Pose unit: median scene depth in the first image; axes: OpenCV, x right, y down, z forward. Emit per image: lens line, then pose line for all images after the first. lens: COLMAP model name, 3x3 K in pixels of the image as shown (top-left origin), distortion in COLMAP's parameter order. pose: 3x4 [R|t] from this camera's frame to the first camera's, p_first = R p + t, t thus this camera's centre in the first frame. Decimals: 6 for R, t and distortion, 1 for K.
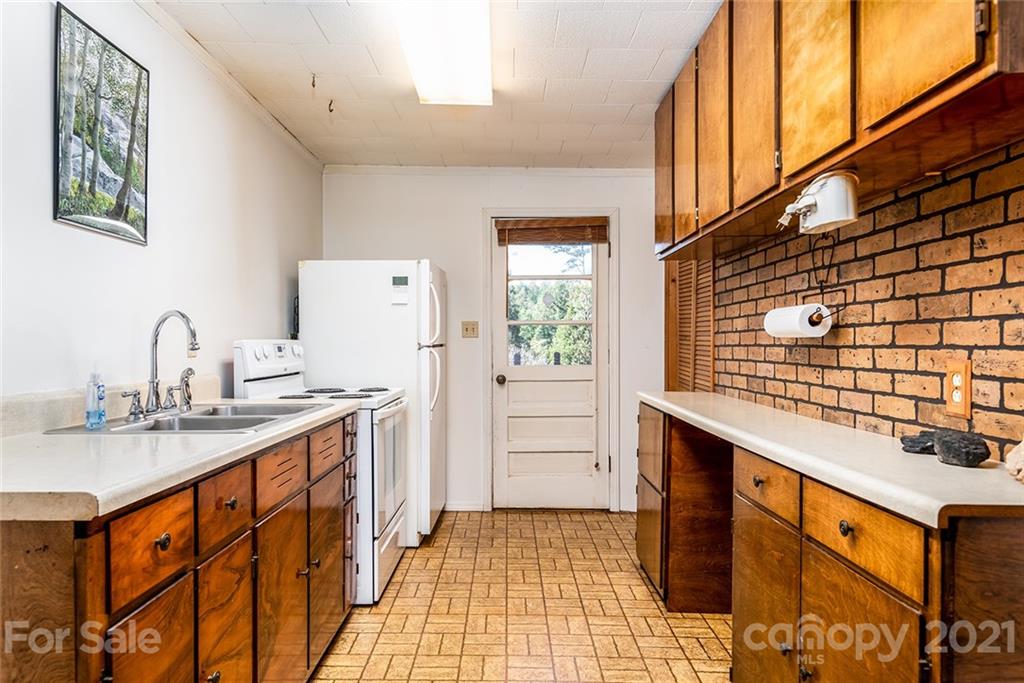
lens RADIAL K [[647.2, 0, 507.2], [0, 647.2, 345.7], [0, 0, 1]] dist [0.042149, -0.034608]
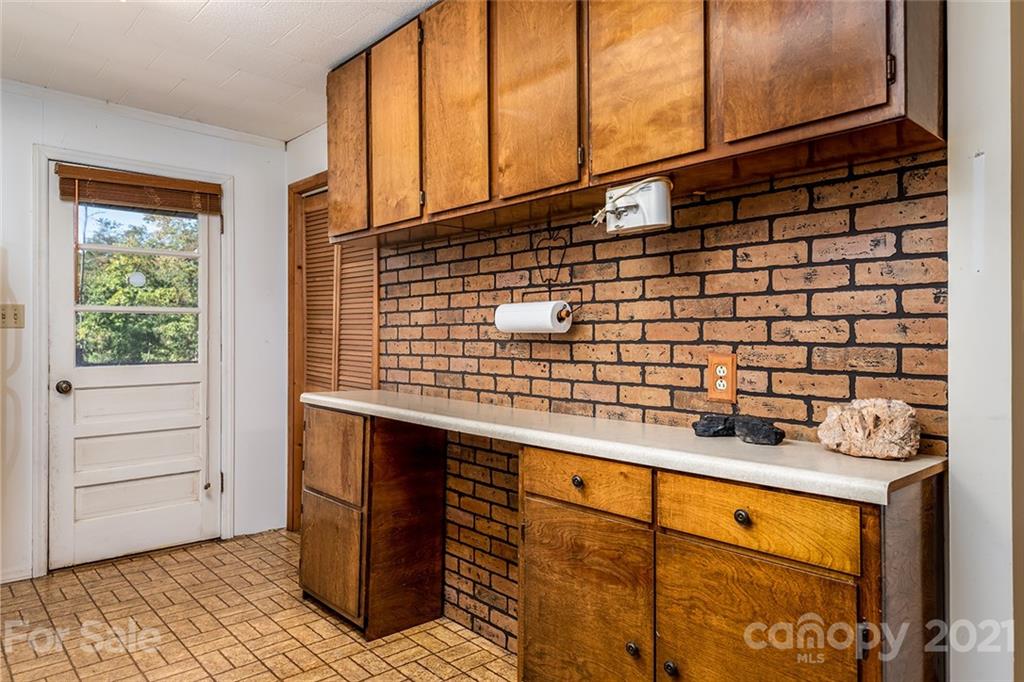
lens RADIAL K [[647.0, 0, 508.1], [0, 647.0, 330.8], [0, 0, 1]] dist [0.042967, -0.032661]
pose [[0.741677, 0.008684, 0.670701, -0.276534], [-0.000955, 0.999929, -0.011890, -0.003739], [-0.670757, 0.008178, 0.741632, 0.280853]]
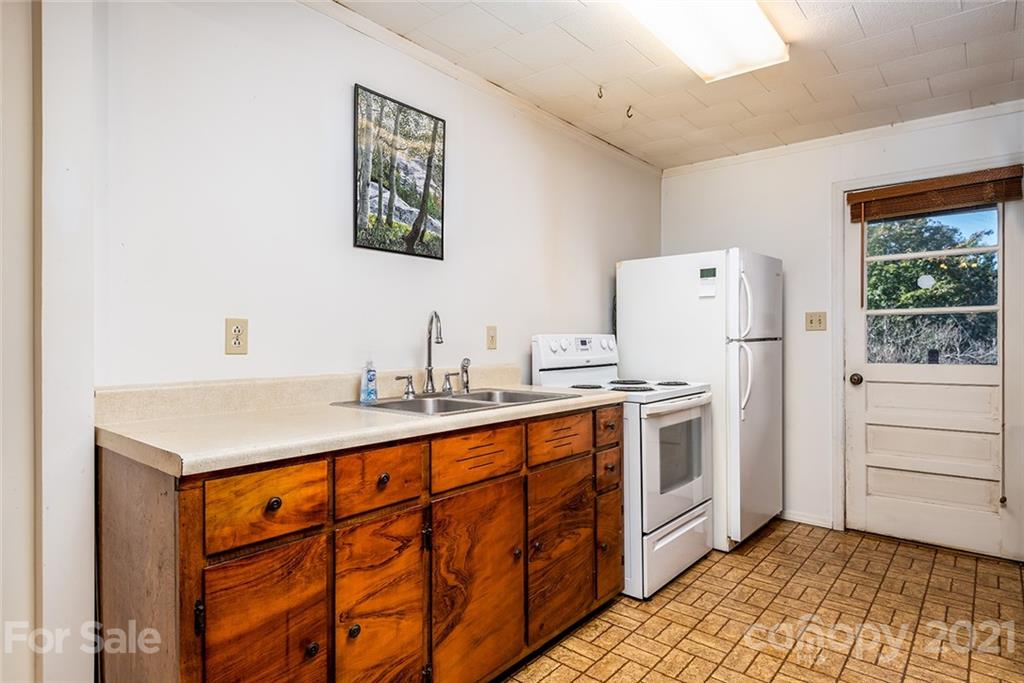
lens RADIAL K [[561.9, 0, 508.2], [0, 561.9, 338.9], [0, 0, 1]] dist [0.040555, -0.030132]
pose [[0.761681, -0.002739, -0.647946, 0.265325], [0.000990, 0.999995, -0.003063, 0.001875], [0.647951, 0.001692, 0.761680, 0.277024]]
